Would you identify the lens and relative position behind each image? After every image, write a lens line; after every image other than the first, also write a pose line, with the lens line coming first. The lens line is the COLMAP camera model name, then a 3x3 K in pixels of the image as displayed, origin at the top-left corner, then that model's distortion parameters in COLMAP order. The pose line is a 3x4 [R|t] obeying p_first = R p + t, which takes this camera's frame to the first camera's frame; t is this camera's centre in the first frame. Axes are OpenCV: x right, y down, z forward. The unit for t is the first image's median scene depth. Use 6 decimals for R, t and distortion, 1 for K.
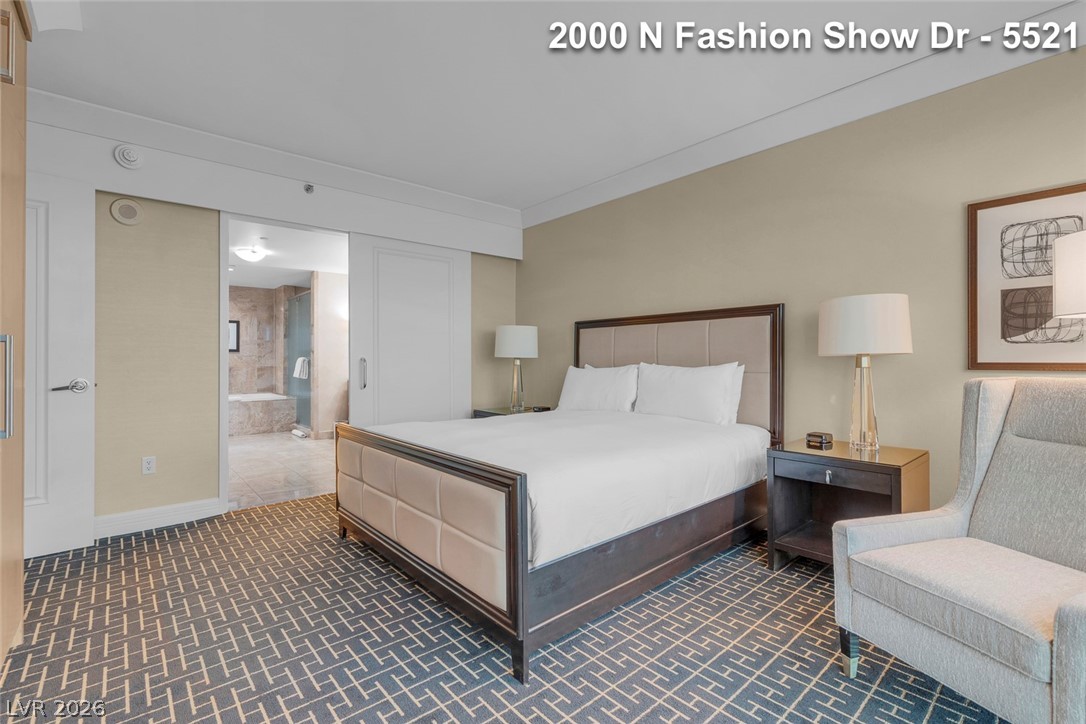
lens RADIAL K [[487.7, 0, 538.7], [0, 487.7, 360.6], [0, 0, 1]] dist [-0.004058, 0.003703]
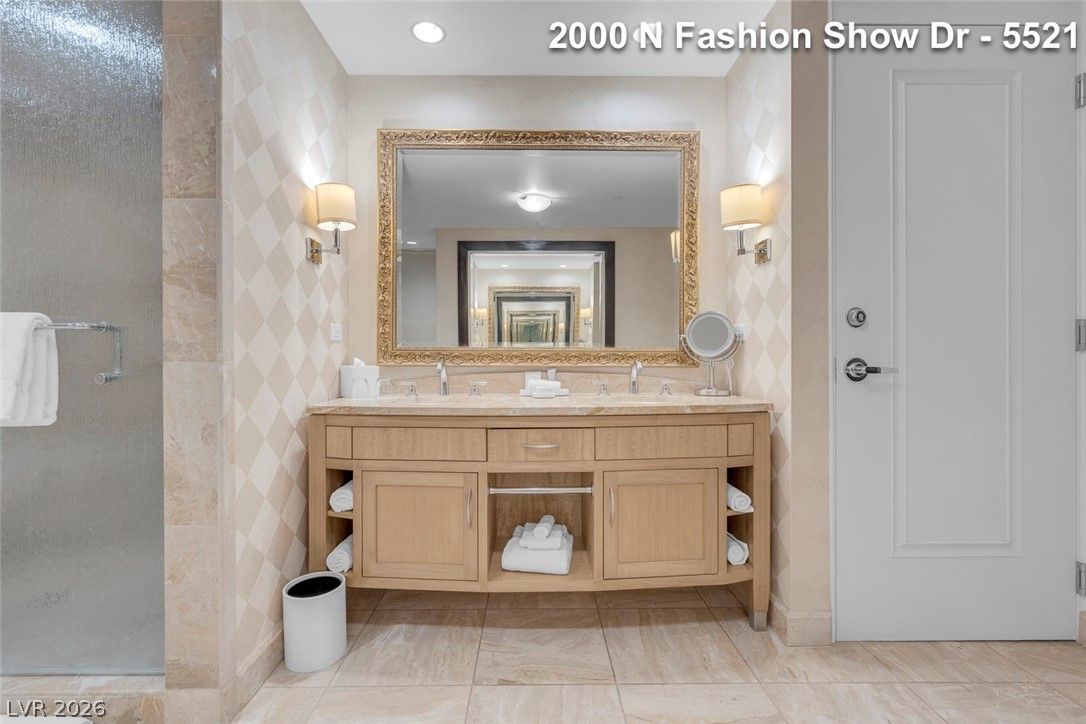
lens RADIAL K [[492.2, 0, 536.6], [0, 492.2, 357.9], [0, 0, 1]] dist [-0.002083, 0.001157]
pose [[0.645922, -0.004941, 0.763387, -0.795659], [0.002069, 0.999987, 0.004722, 0.016748], [-0.763401, -0.001471, 0.645924, 1.159144]]
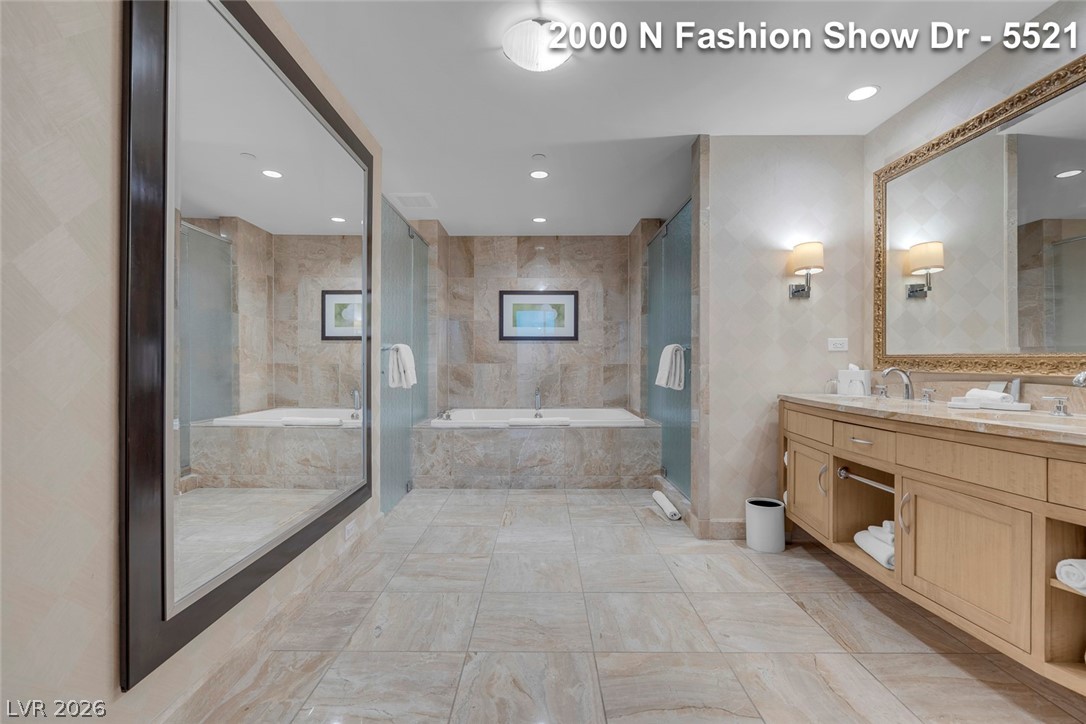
lens RADIAL K [[487.7, 0, 538.7], [0, 487.7, 360.6], [0, 0, 1]] dist [-0.004058, 0.003703]
pose [[0.756312, 0.001138, -0.654210, -0.438738], [-0.003883, 0.999989, -0.002749, 0.017754], [0.654200, 0.004619, 0.756308, 0.891060]]
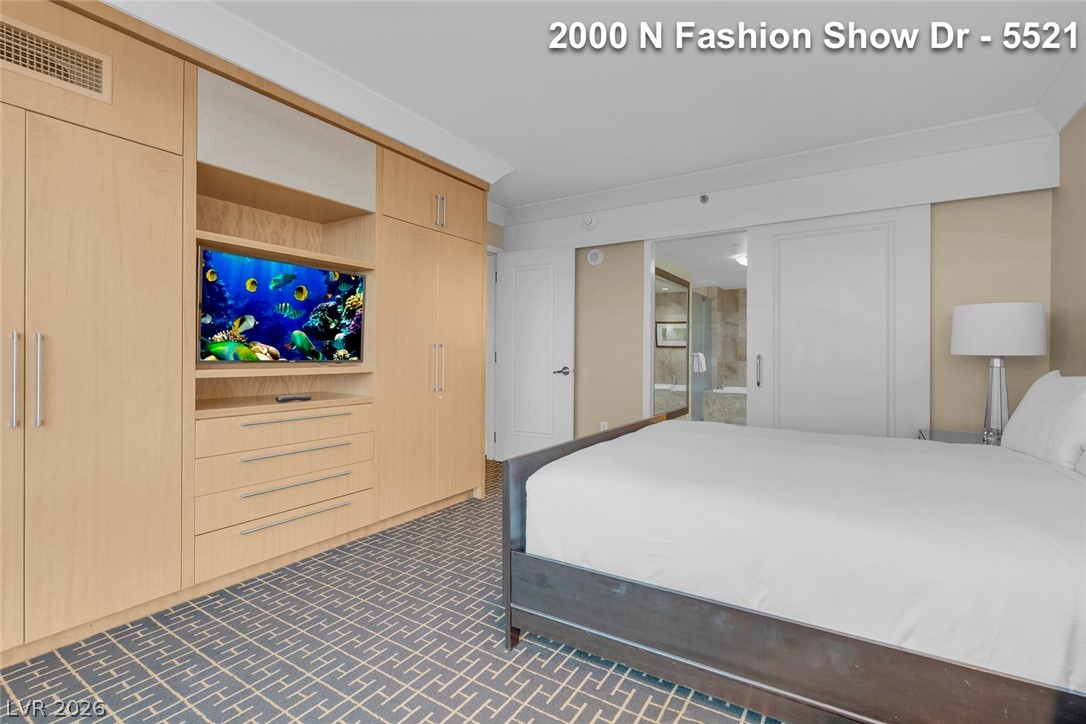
lens RADIAL K [[494.3, 0, 536.4], [0, 494.3, 352.2], [0, 0, 1]] dist [-0.002857, 0.001407]
pose [[0.285056, -0.000032, -0.958511, 0.406764], [-0.007376, 0.999970, -0.002227, -0.004524], [0.958483, 0.007704, 0.285047, 0.280203]]
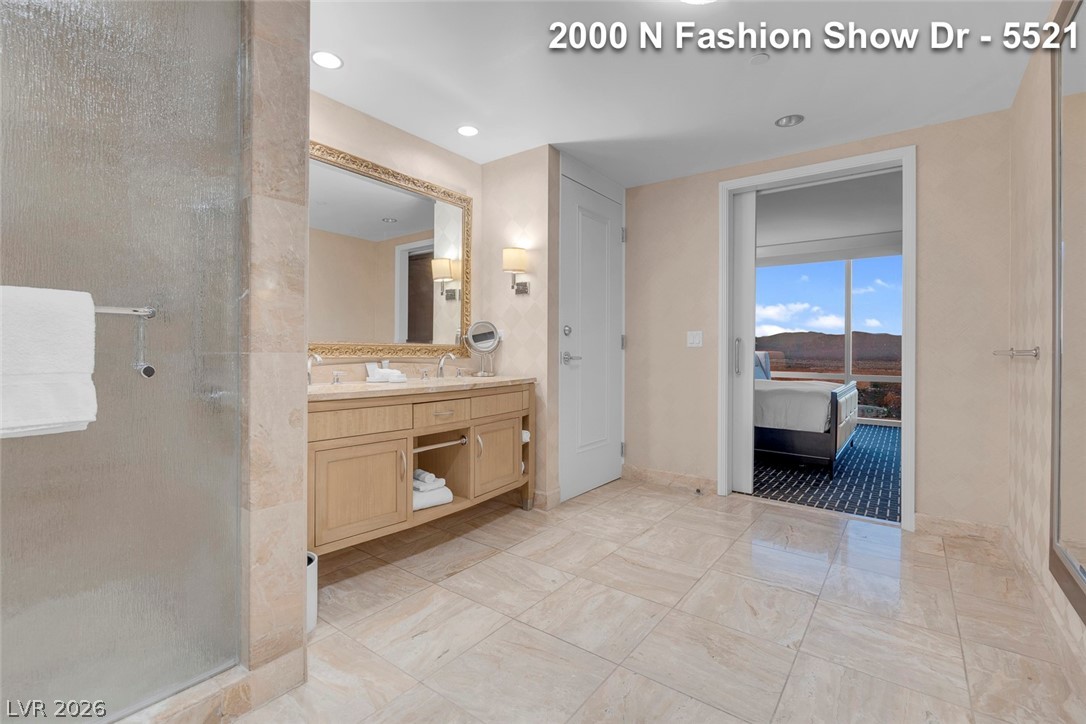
lens RADIAL K [[494.3, 0, 536.4], [0, 494.3, 352.2], [0, 0, 1]] dist [-0.002857, 0.001407]
pose [[-0.210045, -0.003452, 0.977686, -1.052223], [-0.006103, 0.999979, 0.002219, 0.018141], [-0.977673, -0.005501, -0.210061, 1.416316]]
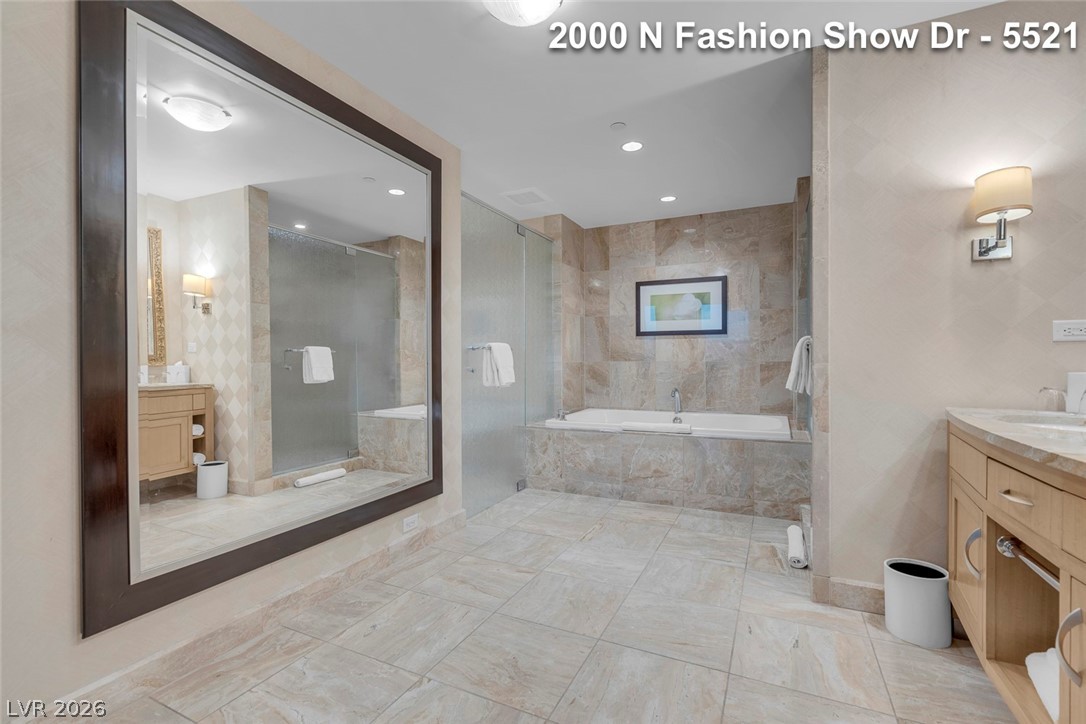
lens RADIAL K [[487.7, 0, 538.7], [0, 487.7, 360.6], [0, 0, 1]] dist [-0.004058, 0.003703]
pose [[0.397719, 0.003077, -0.917502, -0.374556], [0.002549, 0.999987, 0.004459, 0.015040], [0.917504, -0.004112, 0.397706, 1.080630]]
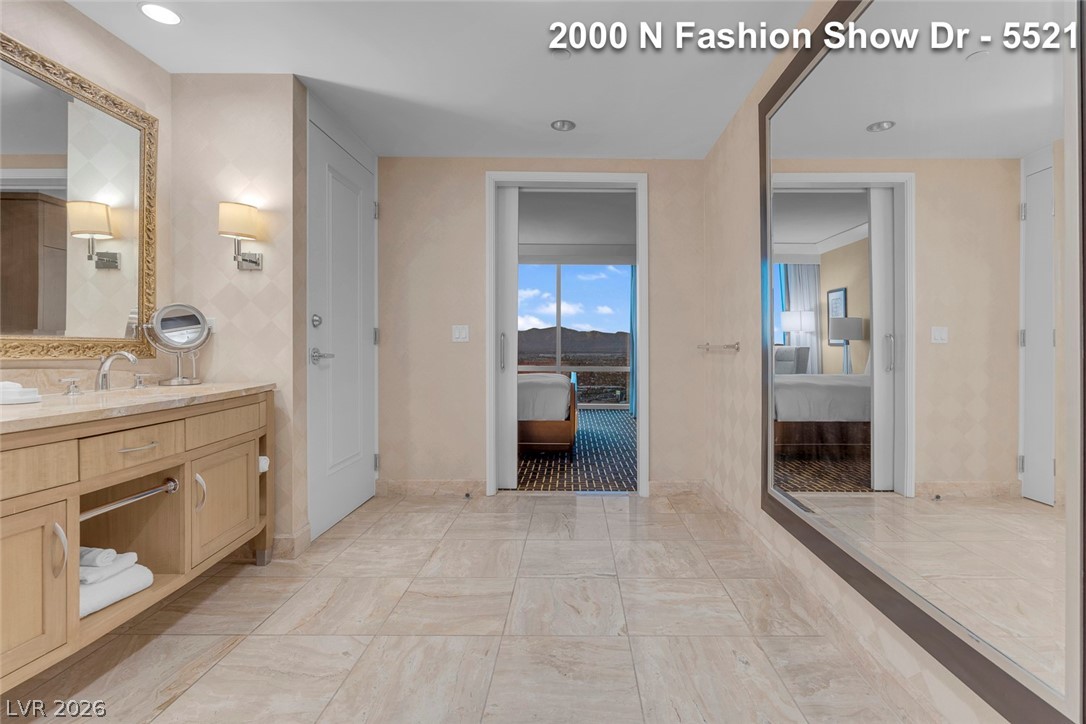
lens RADIAL K [[508.8, 0, 577.0], [0, 508.8, 345.7], [0, 0, 1]] dist [-0.002524, 0.000550]
pose [[-0.764445, 0.001649, 0.644687, -0.955293], [-0.000388, 0.999995, -0.003018, 0.017925], [-0.644689, -0.002557, -0.764441, 1.473633]]
